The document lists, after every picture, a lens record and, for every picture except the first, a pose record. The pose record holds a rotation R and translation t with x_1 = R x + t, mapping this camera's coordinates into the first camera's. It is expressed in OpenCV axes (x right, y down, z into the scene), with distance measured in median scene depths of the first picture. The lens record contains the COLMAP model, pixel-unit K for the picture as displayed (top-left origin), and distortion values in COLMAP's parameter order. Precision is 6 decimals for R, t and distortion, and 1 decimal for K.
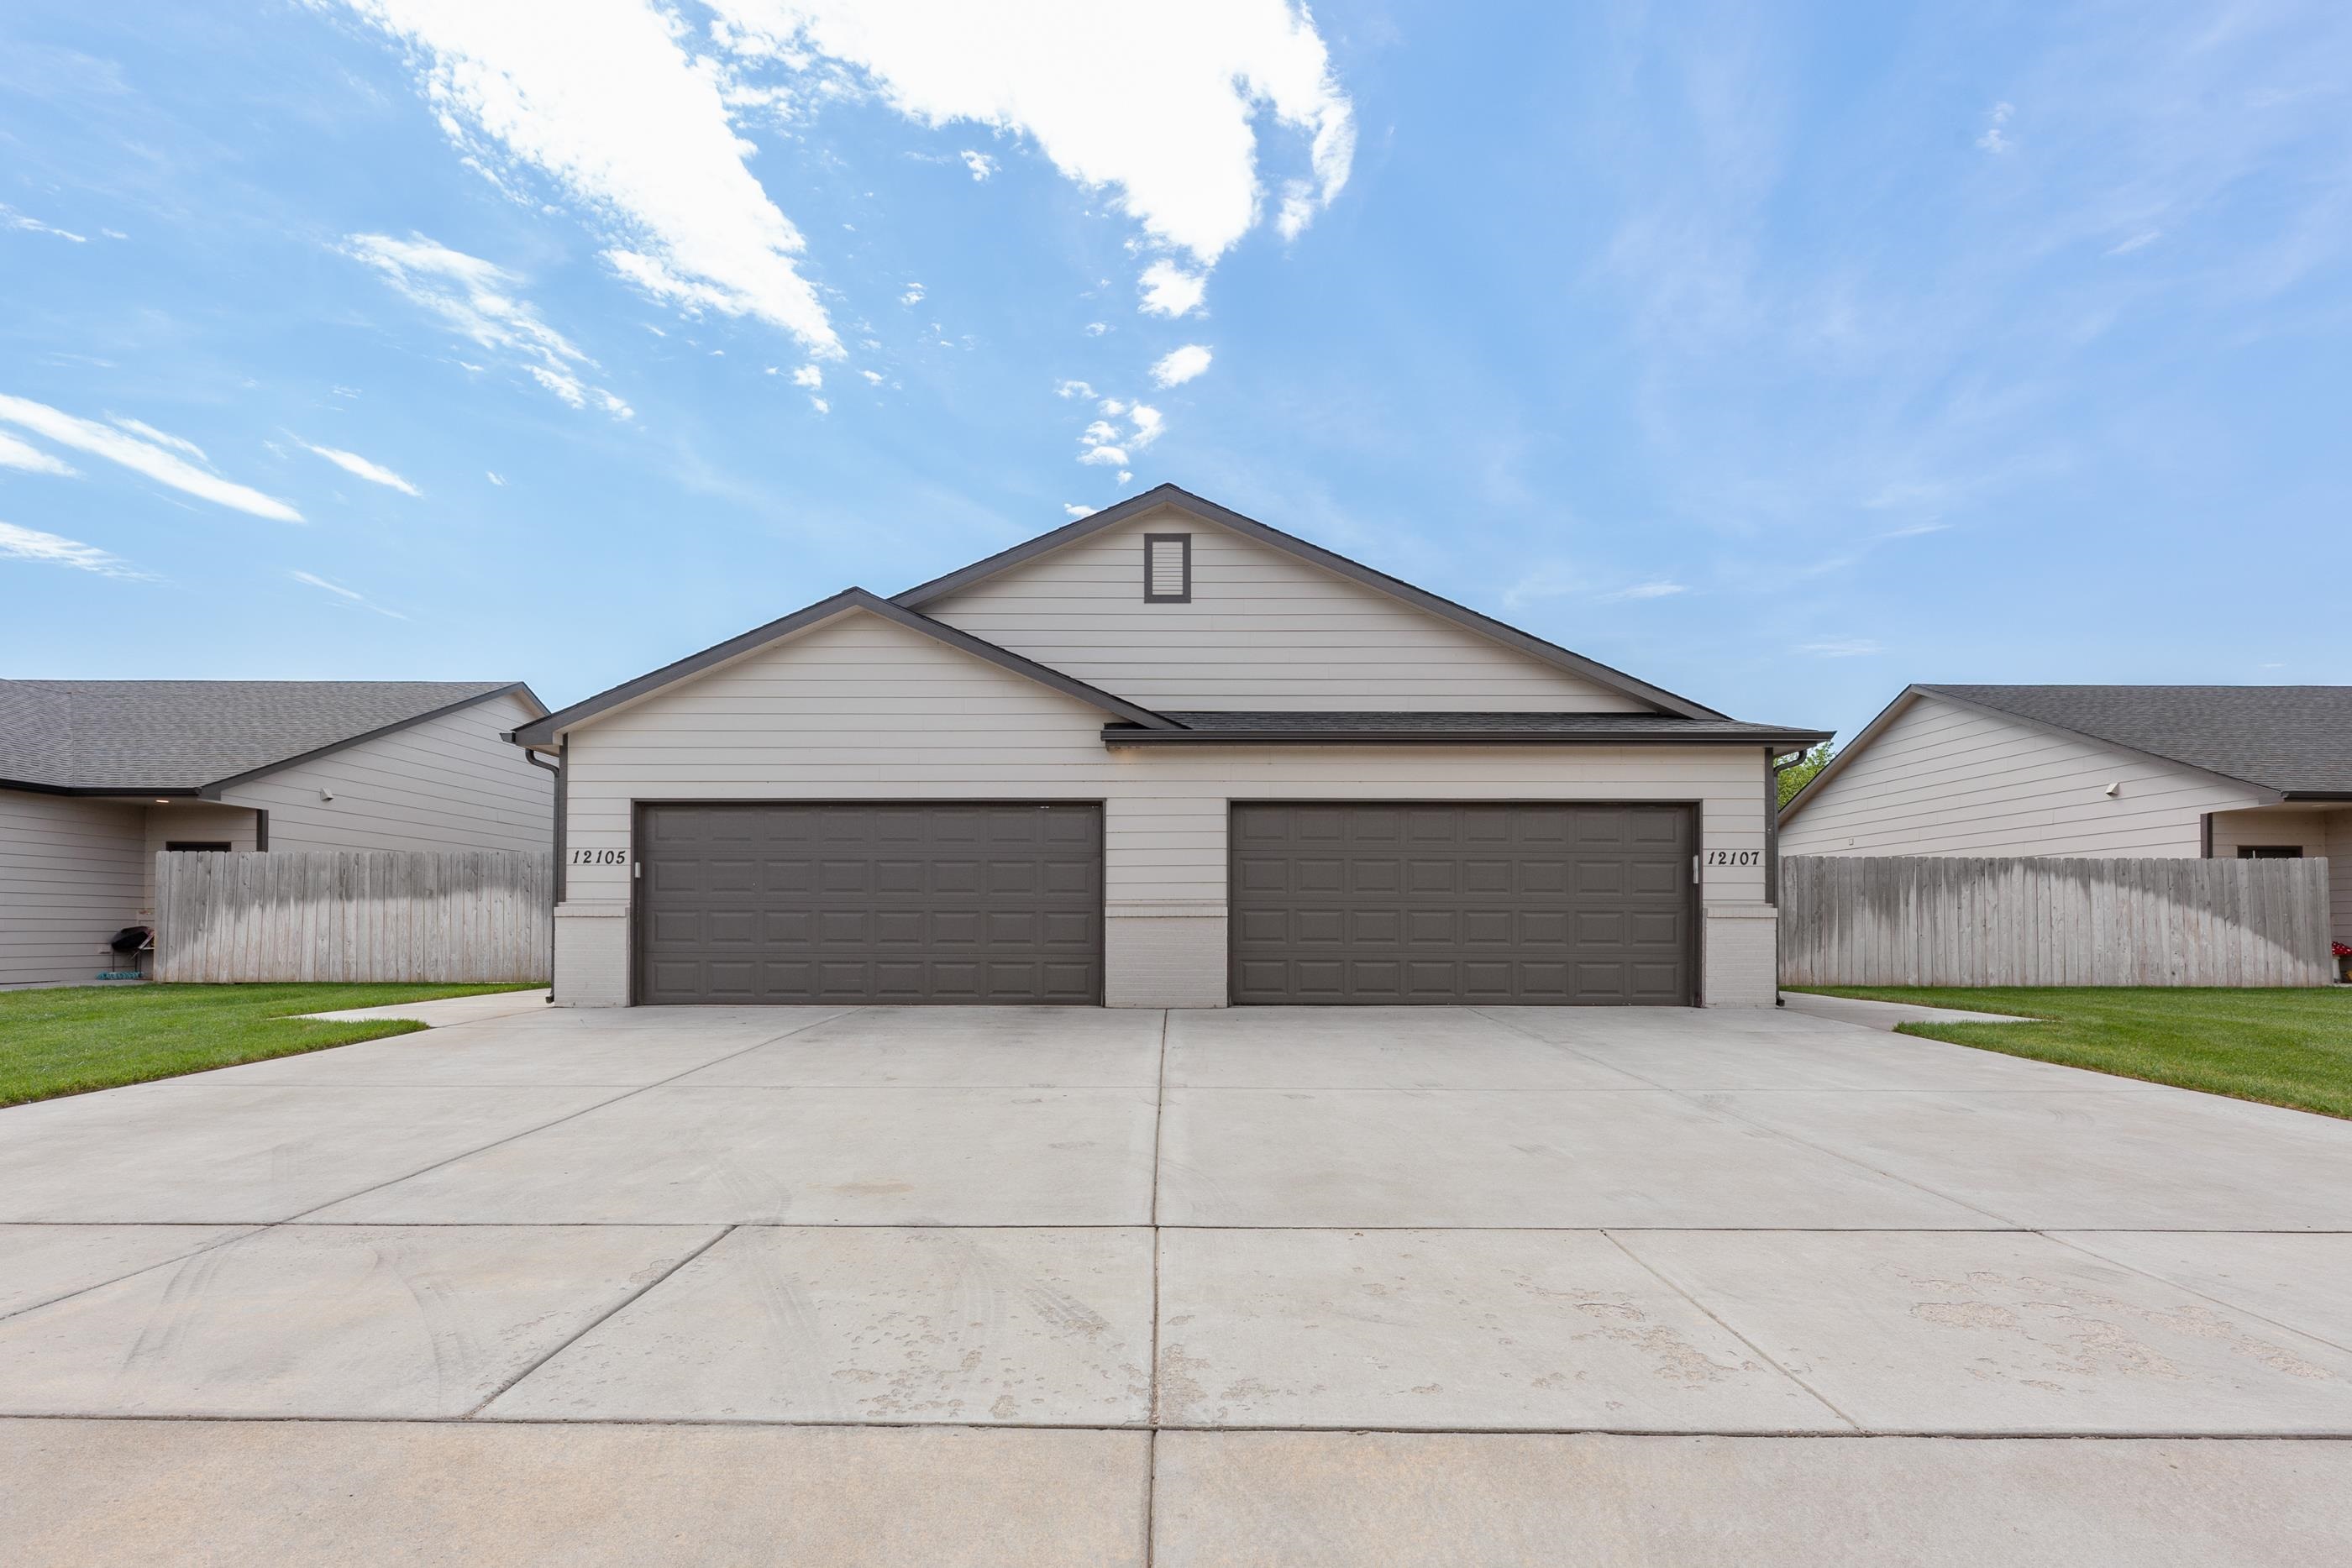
lens RADIAL K [[1115.8, 0, 1118.1], [0, 1115.8, 933.7], [0, 0, 1]] dist [-0.002501, 0.000670]
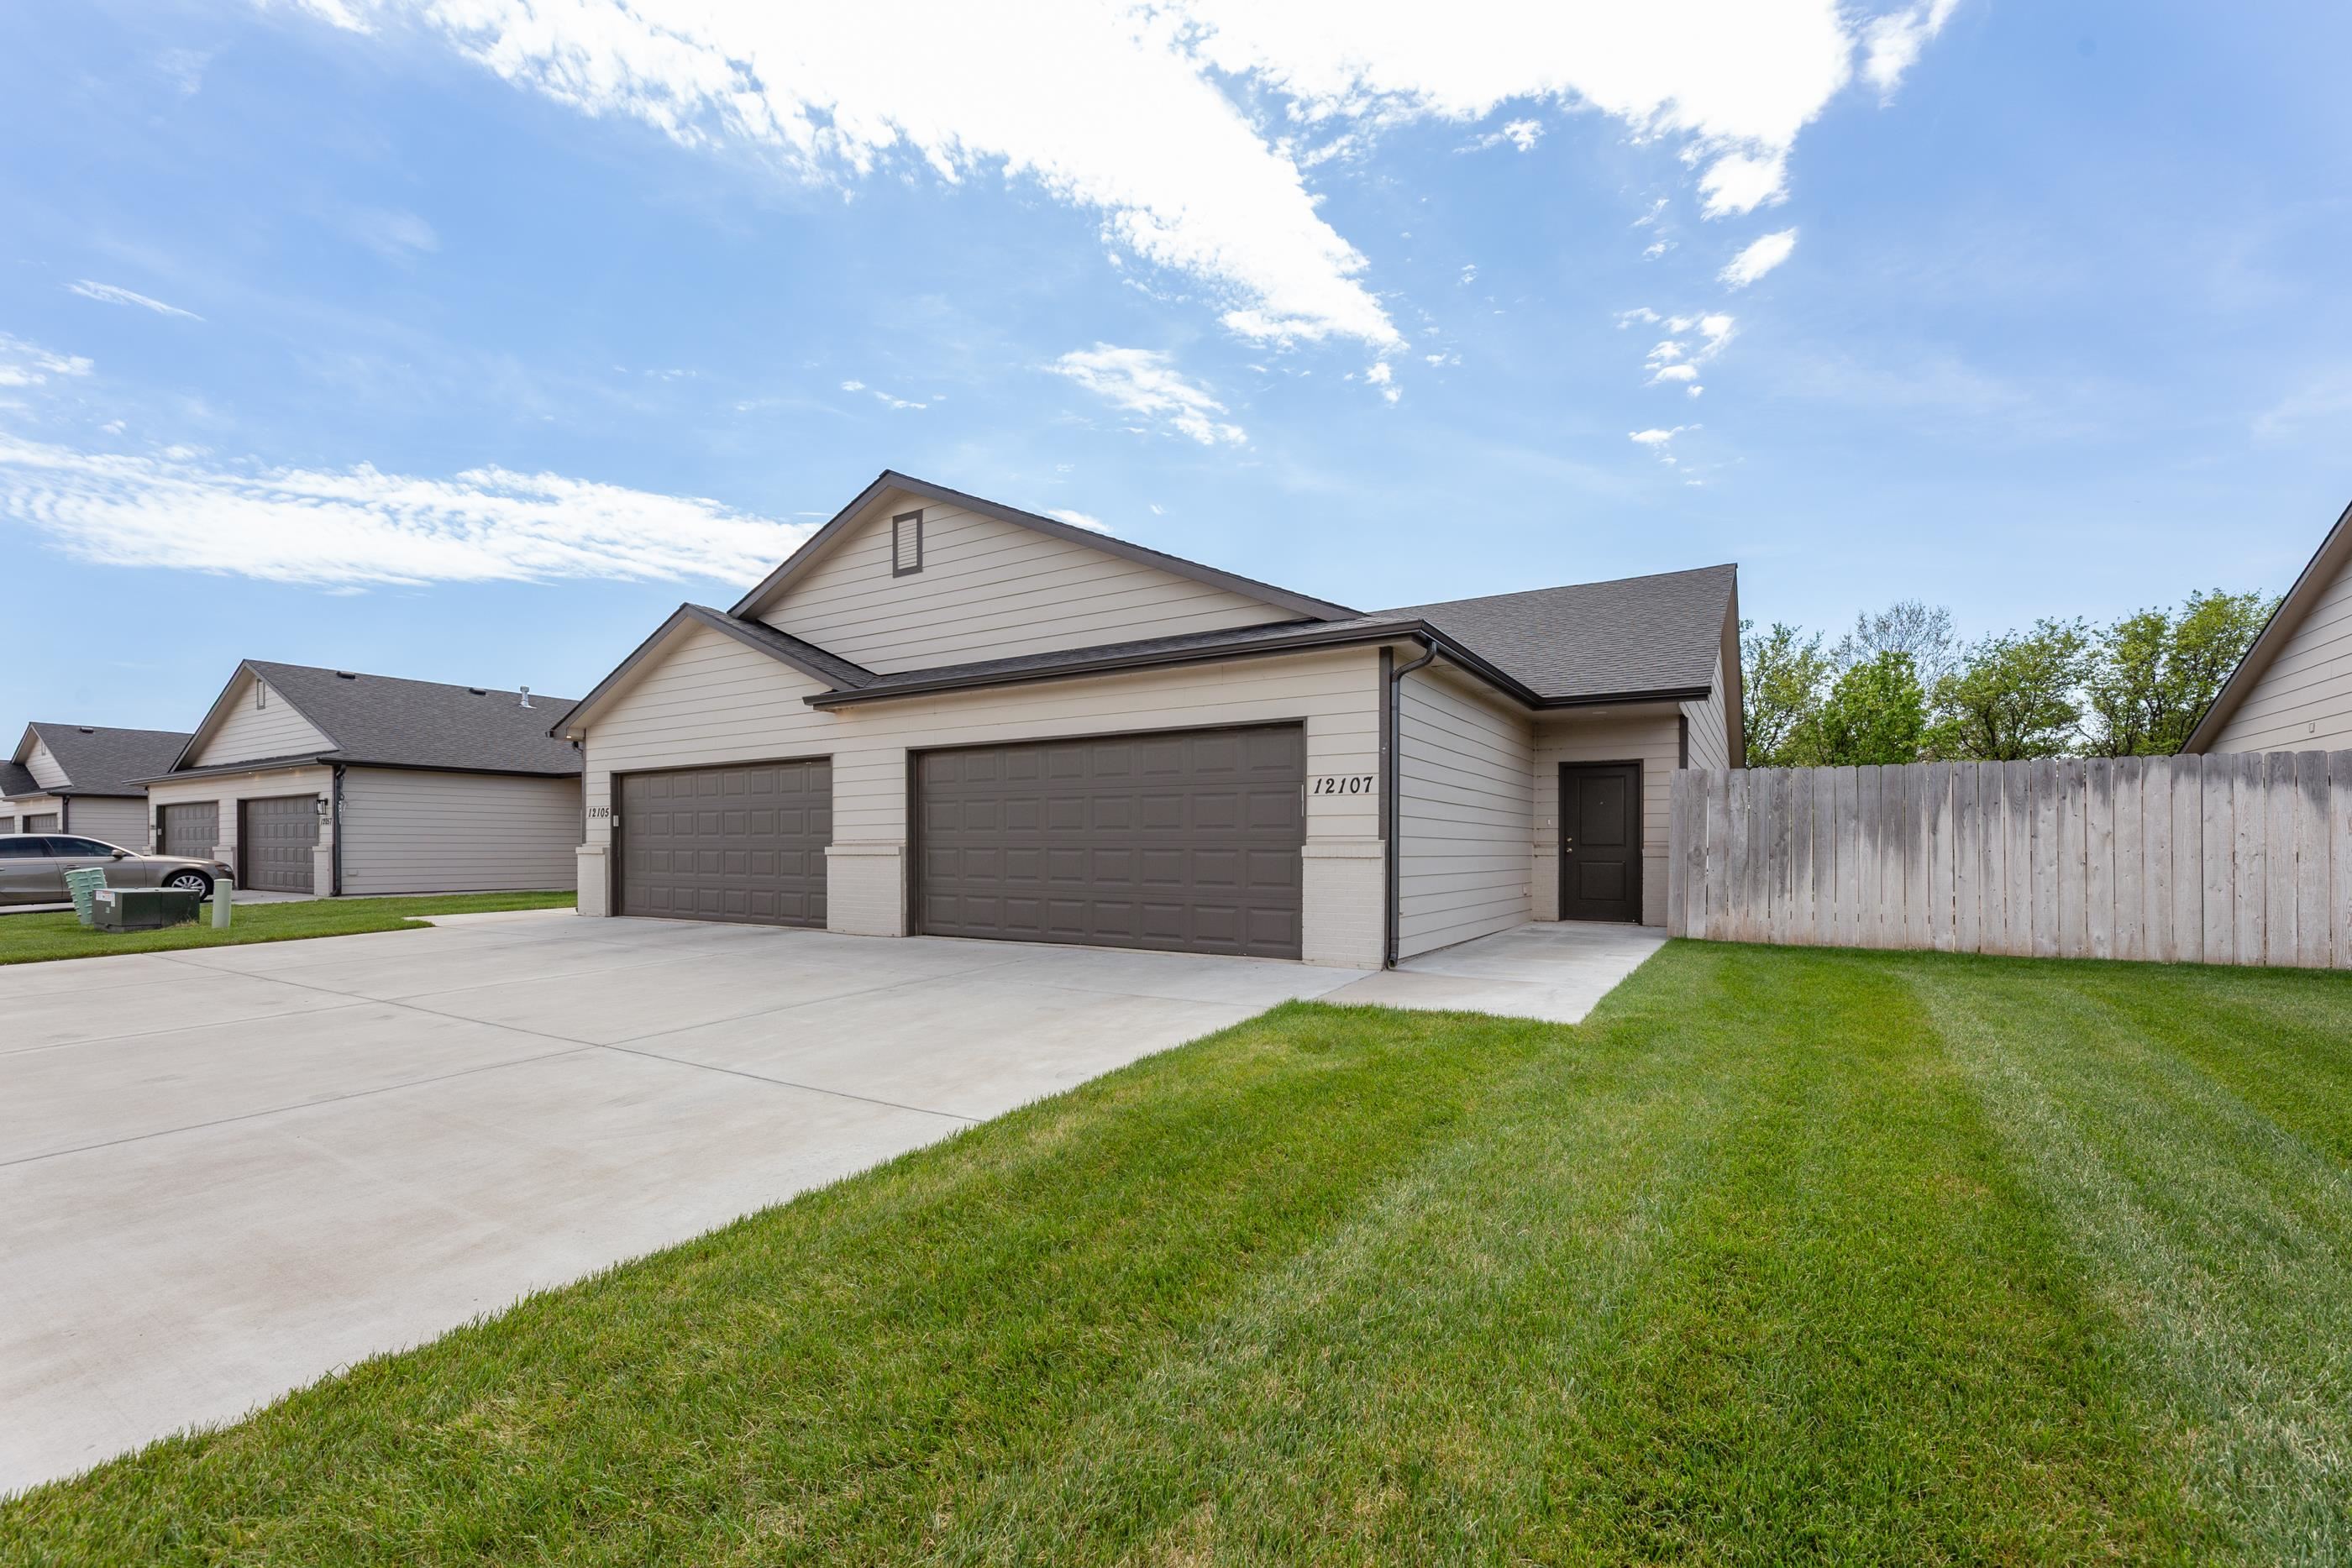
lens RADIAL K [[958.1, 0, 1171.5], [0, 958.1, 849.2], [0, 0, 1]] dist [-0.000059, 0.000375]
pose [[0.850373, 0.000083, -0.526181, 0.606922], [0.001342, 0.999996, 0.002325, -0.016885], [0.526179, -0.002683, 0.850370, 0.247556]]
